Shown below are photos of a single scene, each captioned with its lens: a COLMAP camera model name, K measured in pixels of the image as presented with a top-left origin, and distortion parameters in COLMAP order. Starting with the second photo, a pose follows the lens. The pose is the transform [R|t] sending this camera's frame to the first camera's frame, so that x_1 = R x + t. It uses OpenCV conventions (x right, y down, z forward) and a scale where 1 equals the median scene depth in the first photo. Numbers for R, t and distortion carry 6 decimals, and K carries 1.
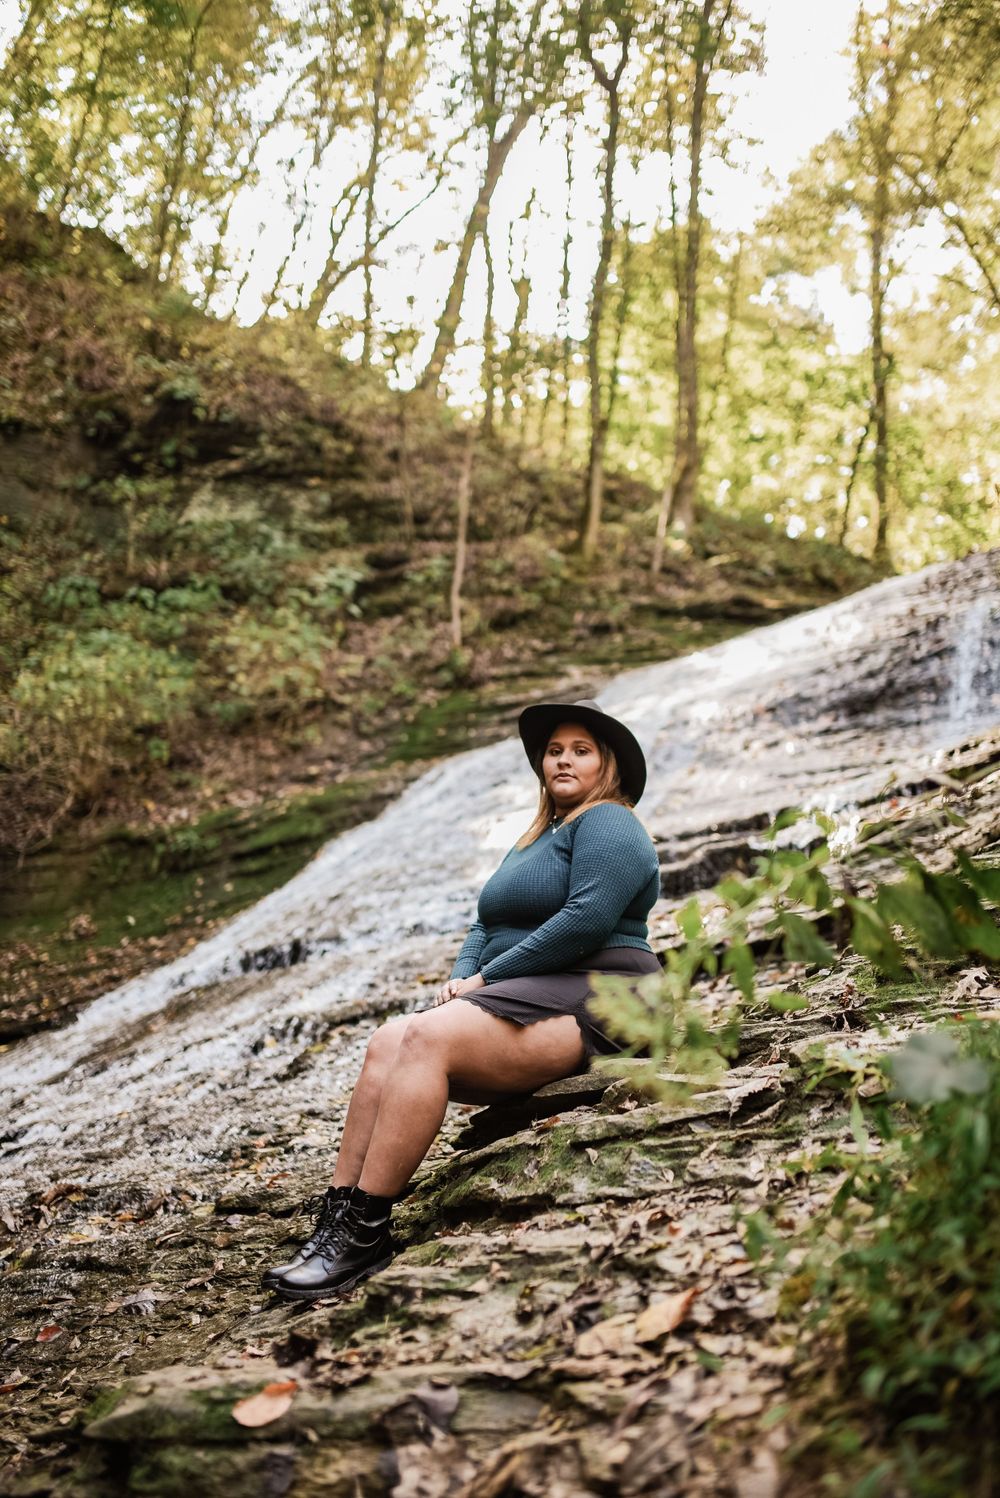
lens RADIAL K [[1440.4, 0, 500.0], [0, 1440.4, 749.0], [0, 0, 1]] dist [-0.066342, 0.111625]
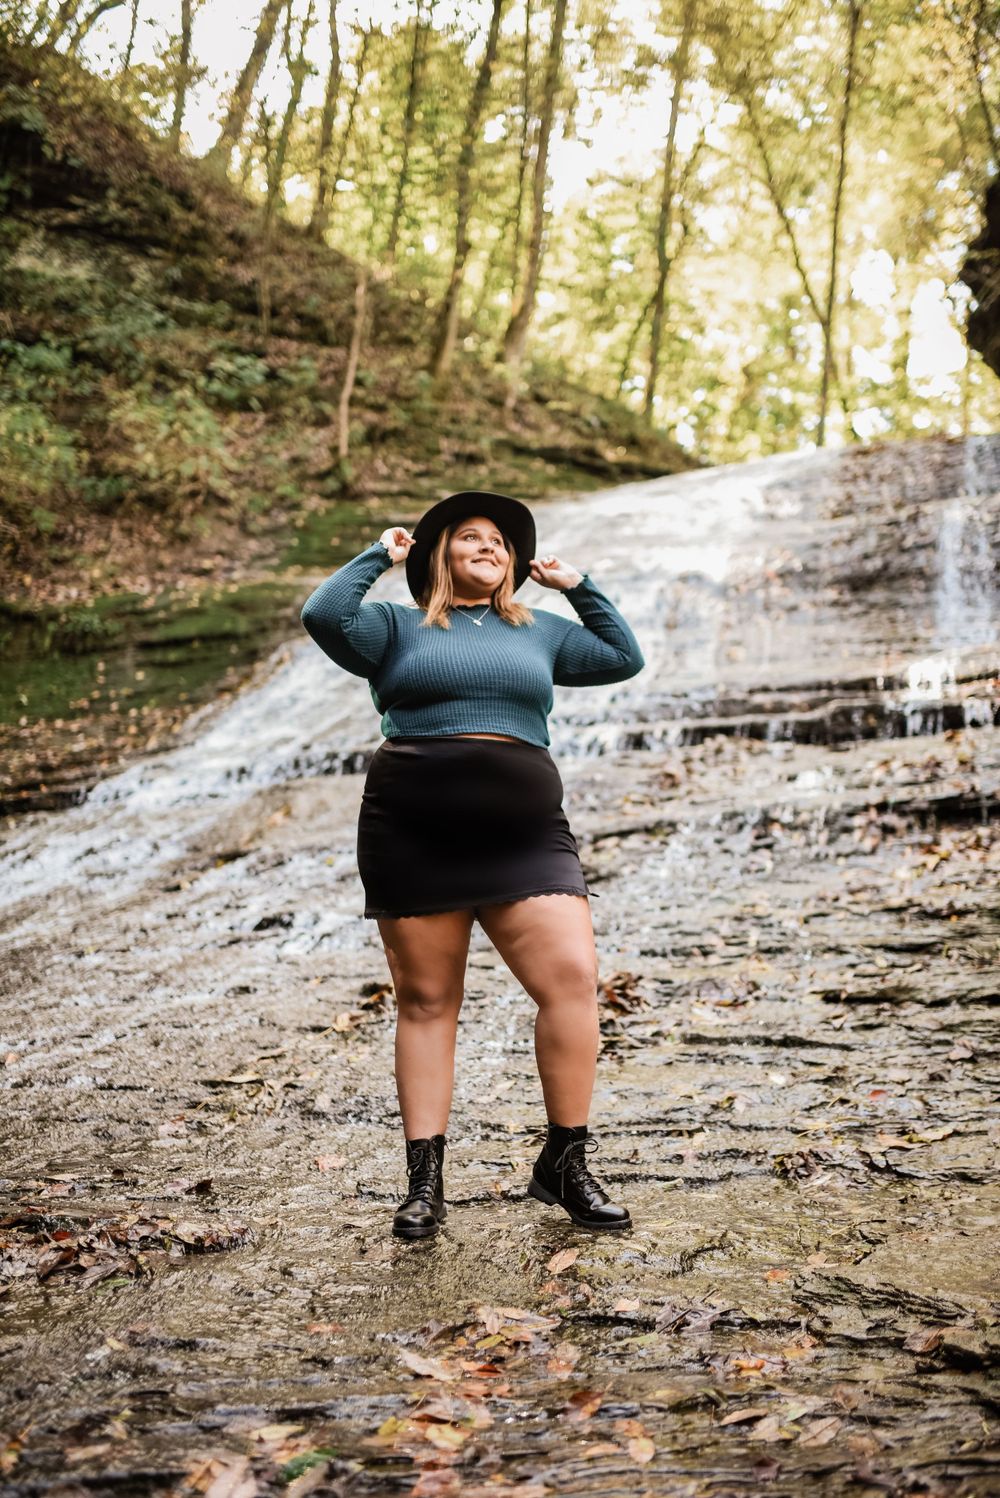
lens RADIAL K [[1440.4, 0, 500.0], [0, 1440.4, 749.0], [0, 0, 1]] dist [-0.066342, 0.111625]
pose [[0.951177, 0.092611, 0.294424, -0.214799], [-0.128984, 0.985902, 0.106585, 0.009045], [-0.280402, -0.139357, 0.949713, 0.002387]]
